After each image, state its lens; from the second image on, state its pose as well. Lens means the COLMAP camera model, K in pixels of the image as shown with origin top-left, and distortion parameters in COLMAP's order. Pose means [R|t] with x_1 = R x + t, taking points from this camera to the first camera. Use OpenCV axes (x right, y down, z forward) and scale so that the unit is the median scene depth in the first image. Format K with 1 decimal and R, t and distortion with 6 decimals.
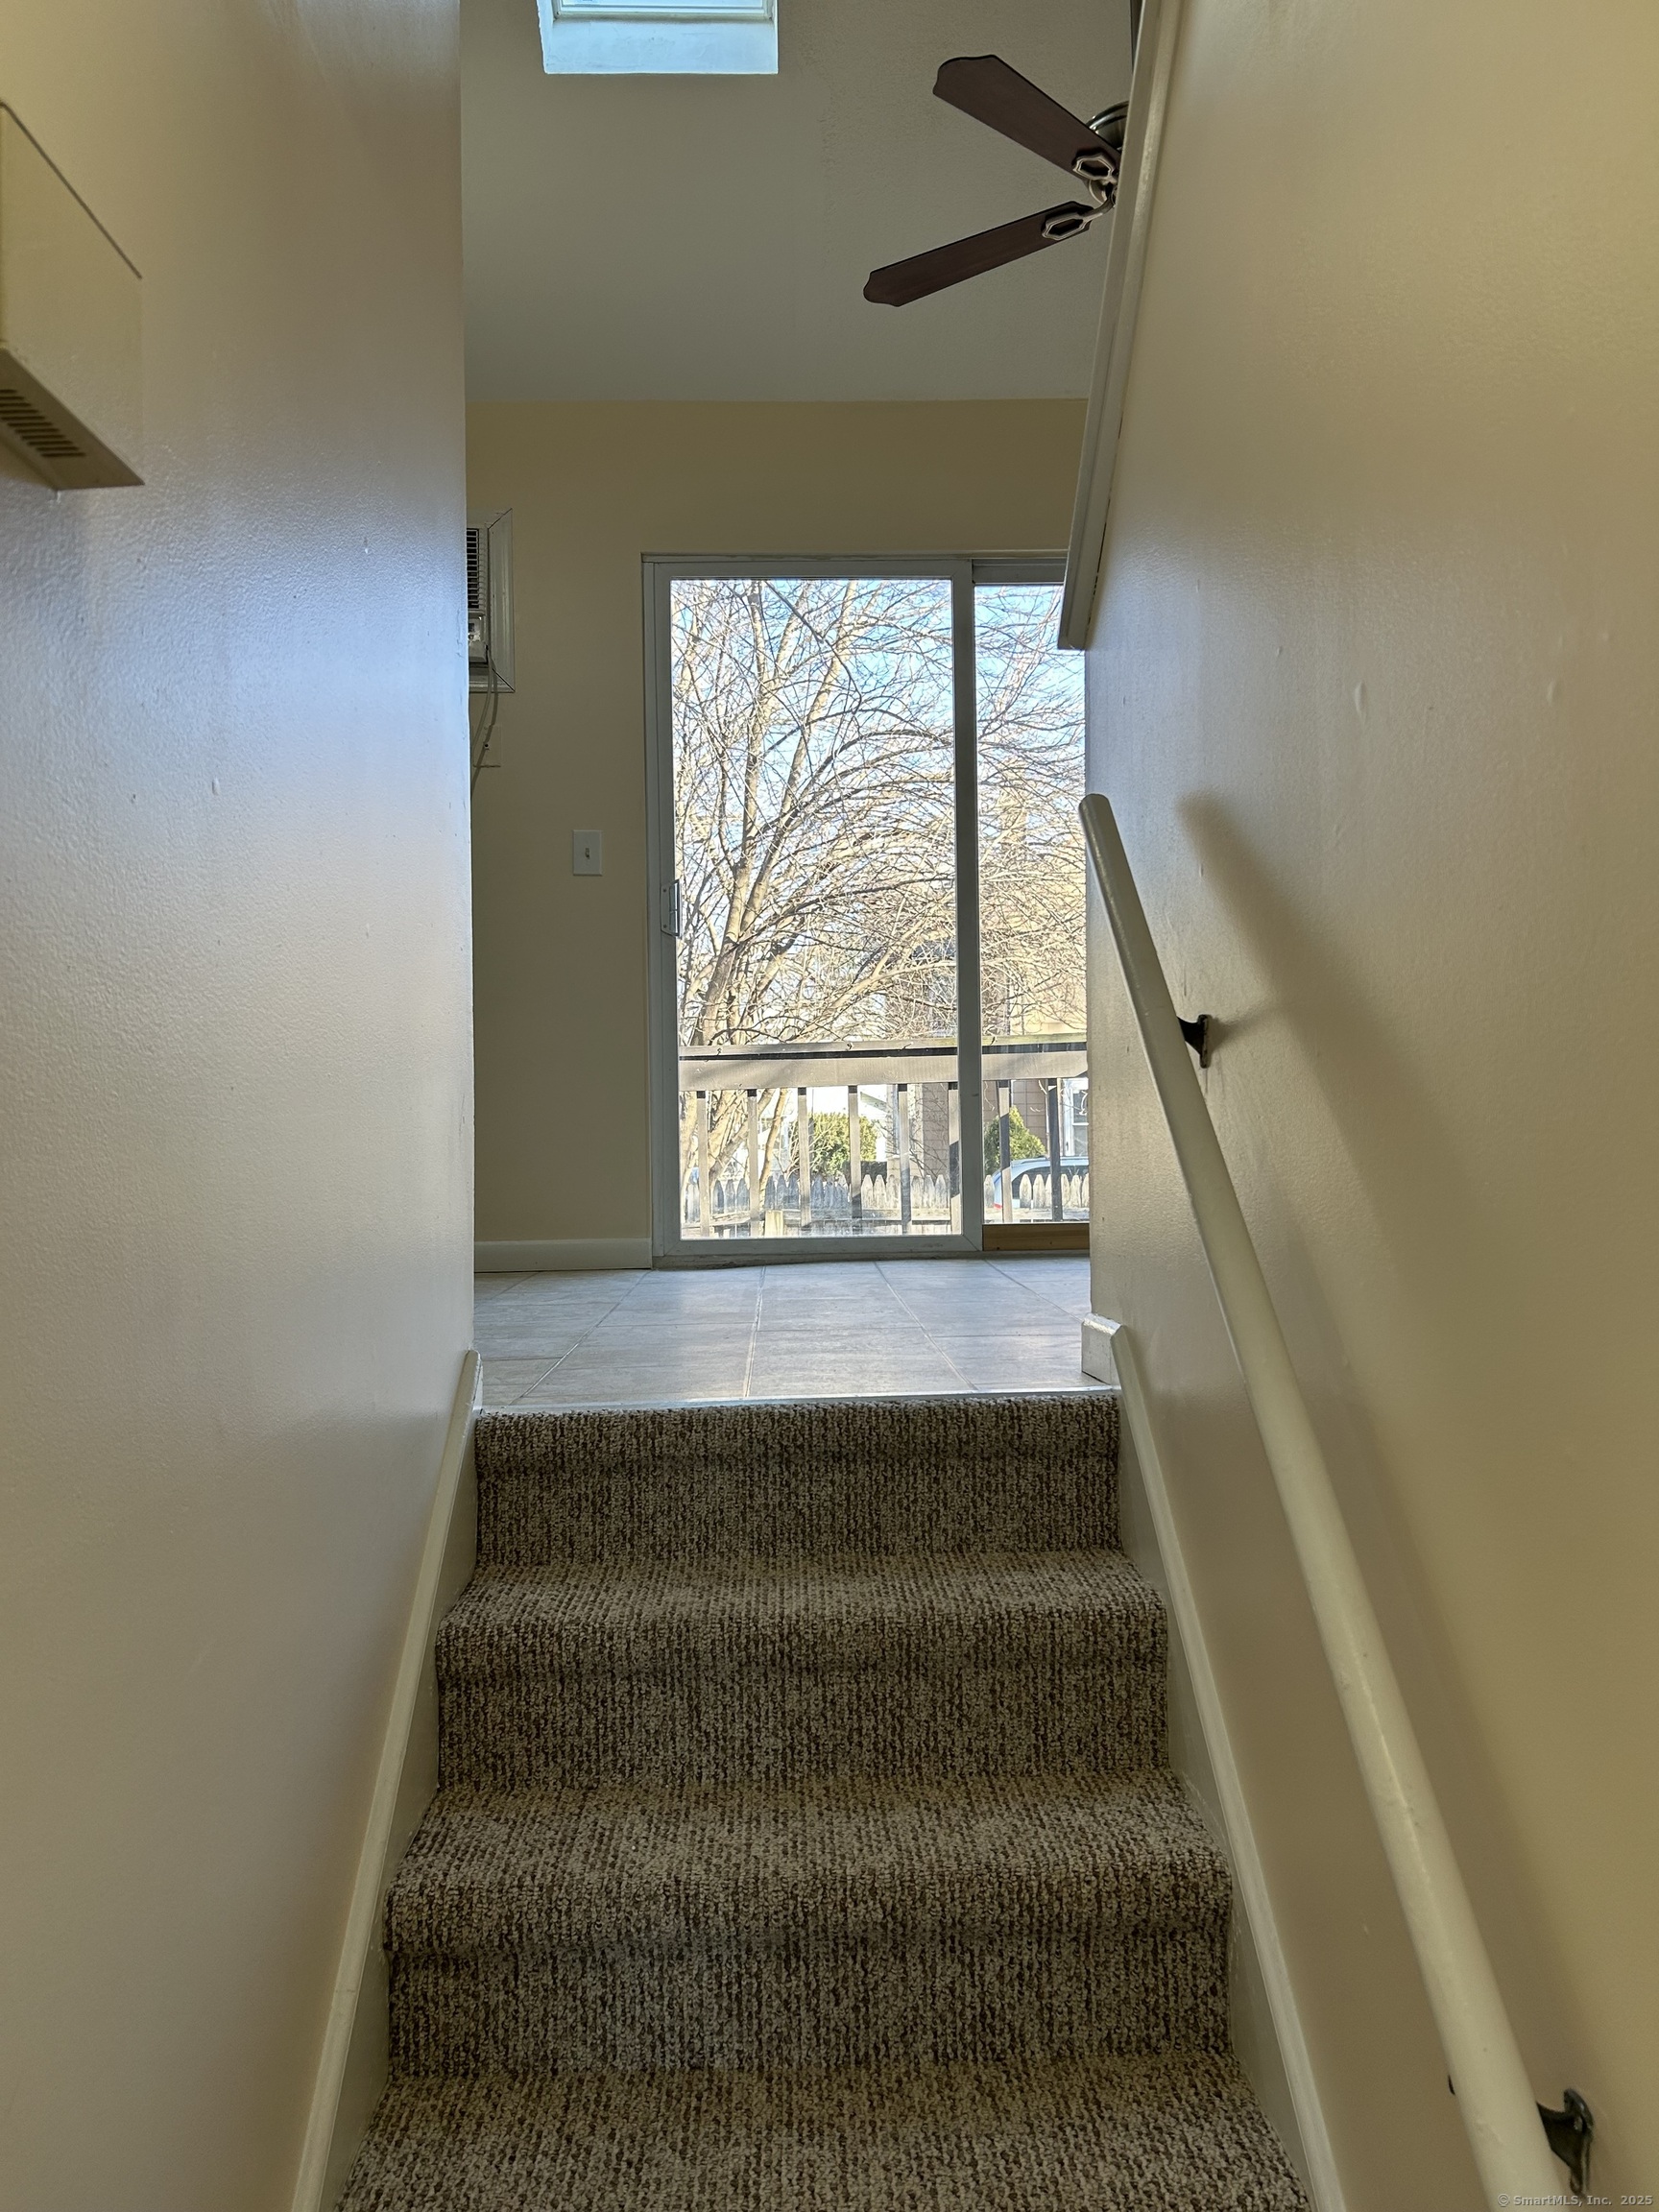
lens RADIAL K [[1681.7, 0, 840.6], [0, 1681.7, 1117.3], [0, 0, 1]] dist [0.043019, -0.020426]
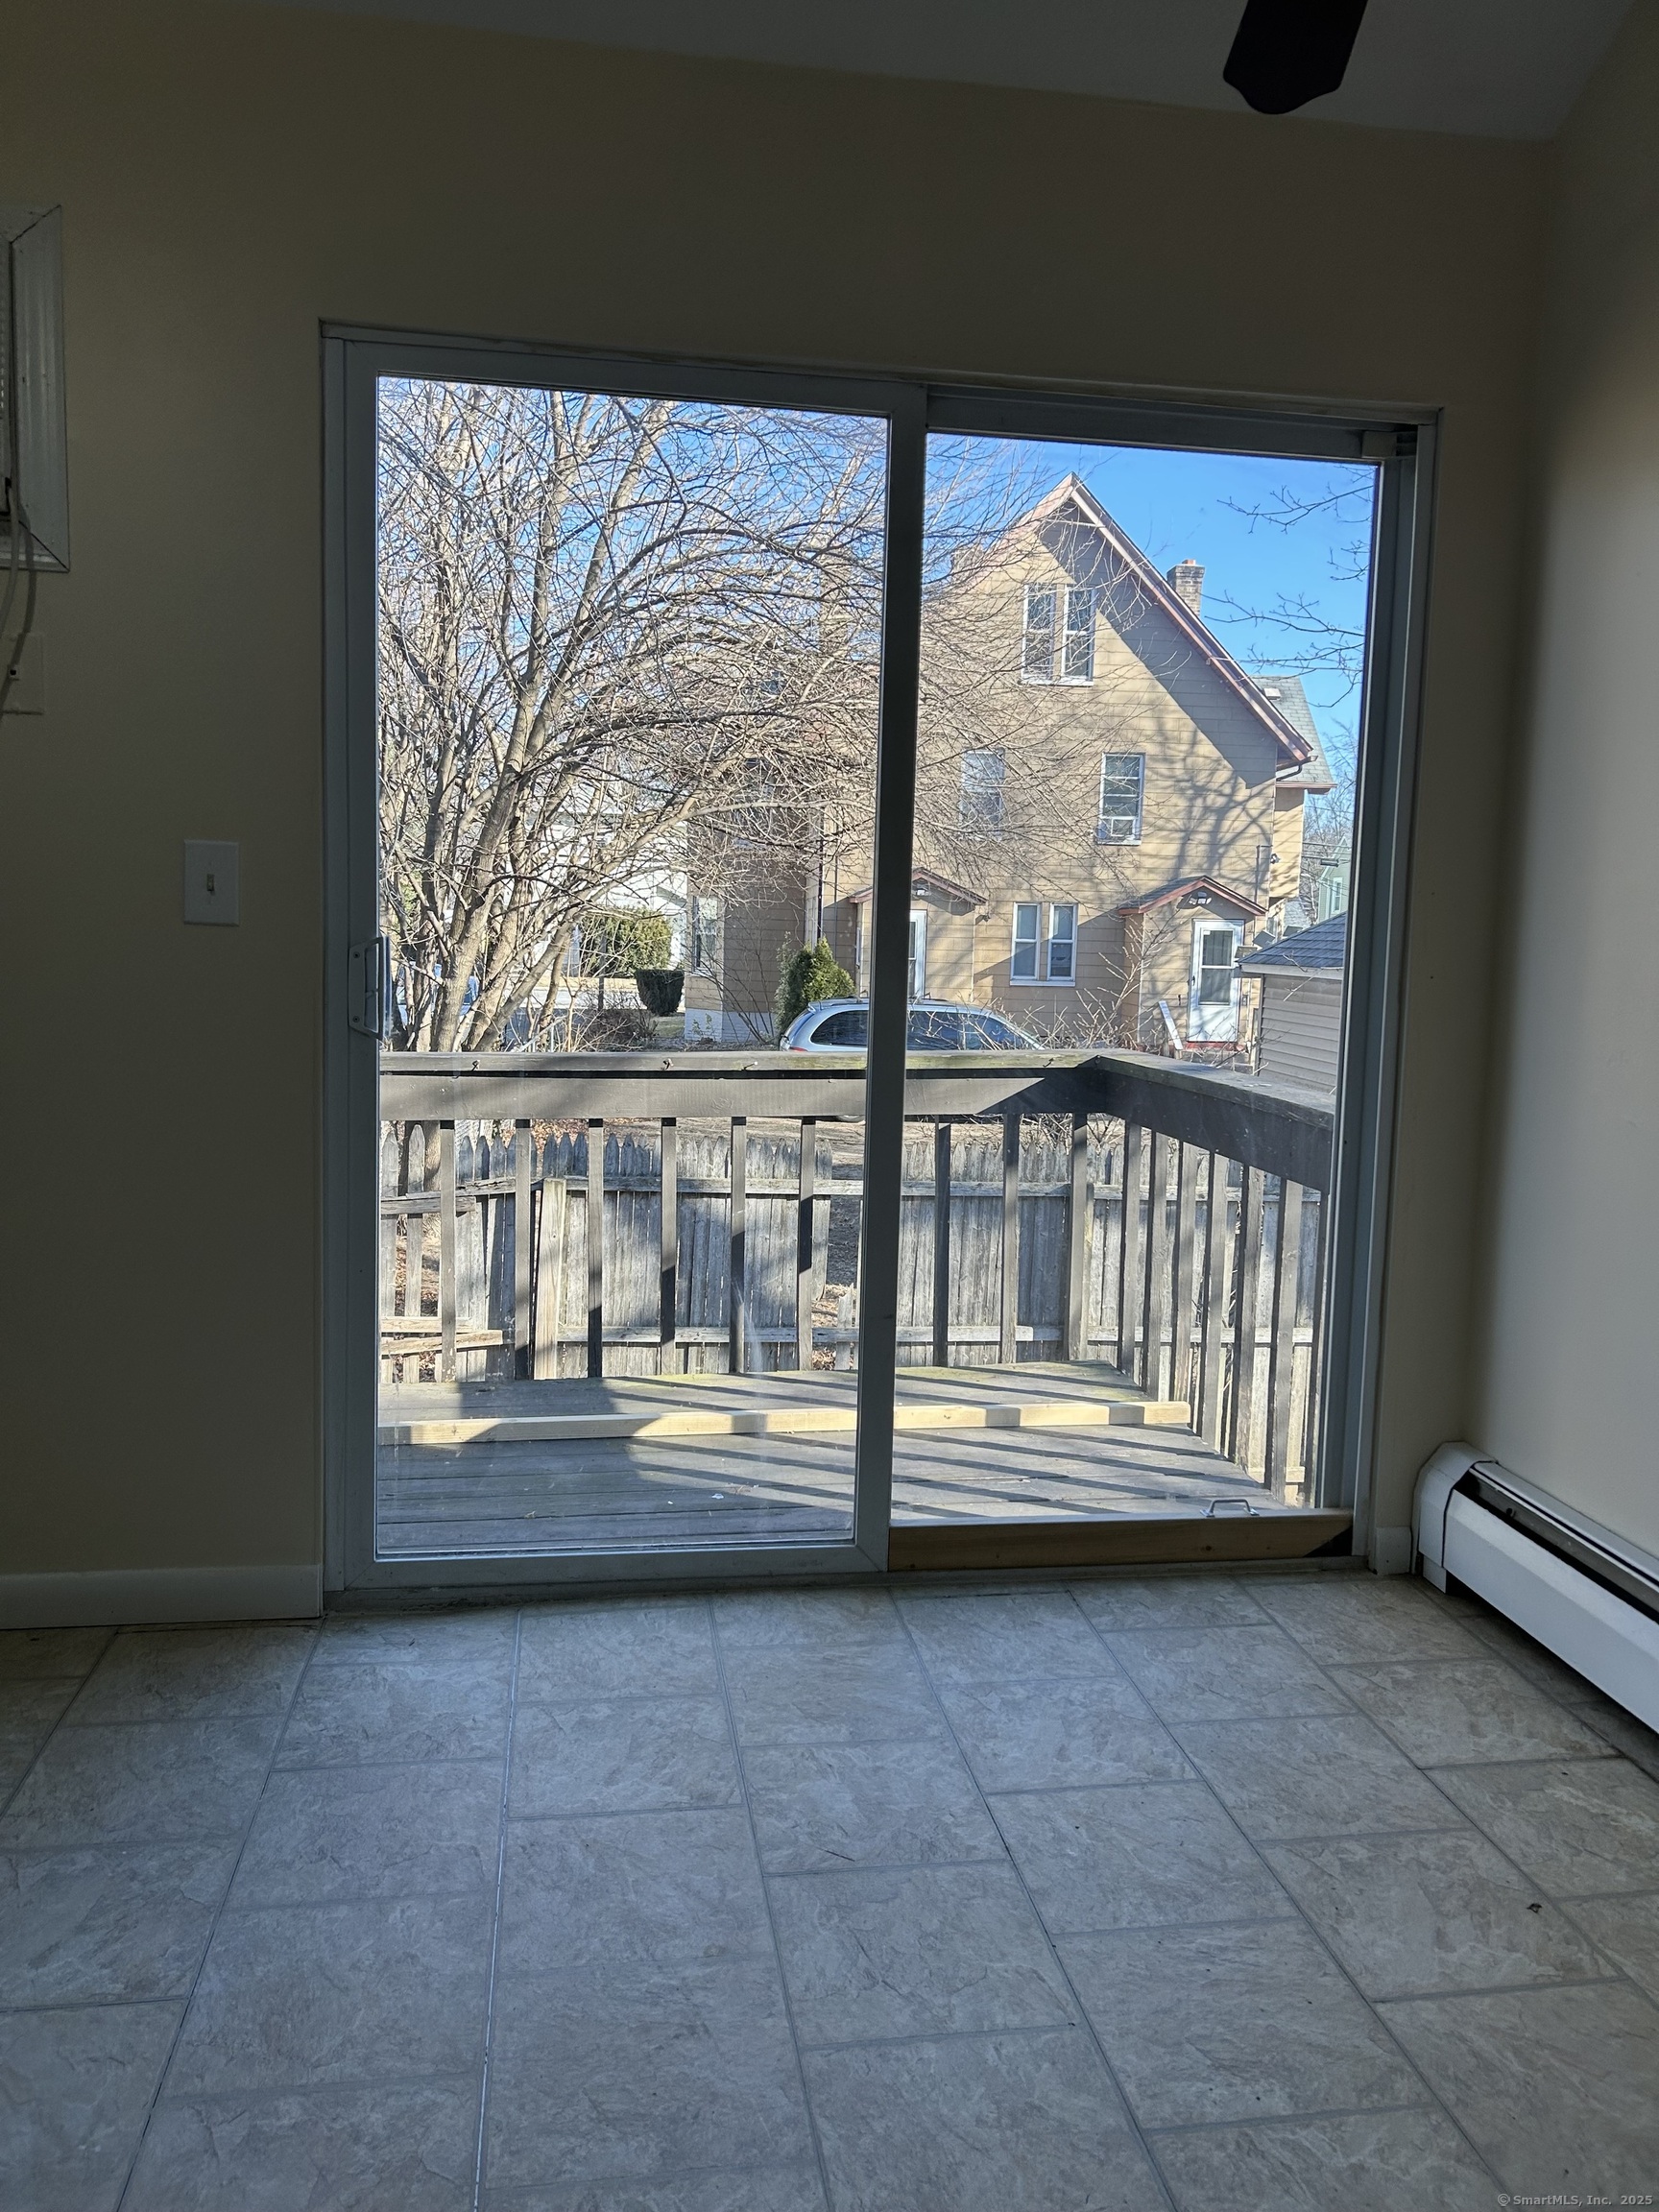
lens RADIAL K [[1681.7, 0, 847.8], [0, 1681.7, 1103.4], [0, 0, 1]] dist [0.043019, -0.020426]
pose [[0.990981, 0.030822, 0.130412, -0.004645], [-0.046451, 0.991861, 0.118550, -0.050009], [-0.125696, -0.123538, 0.984347, 0.131782]]
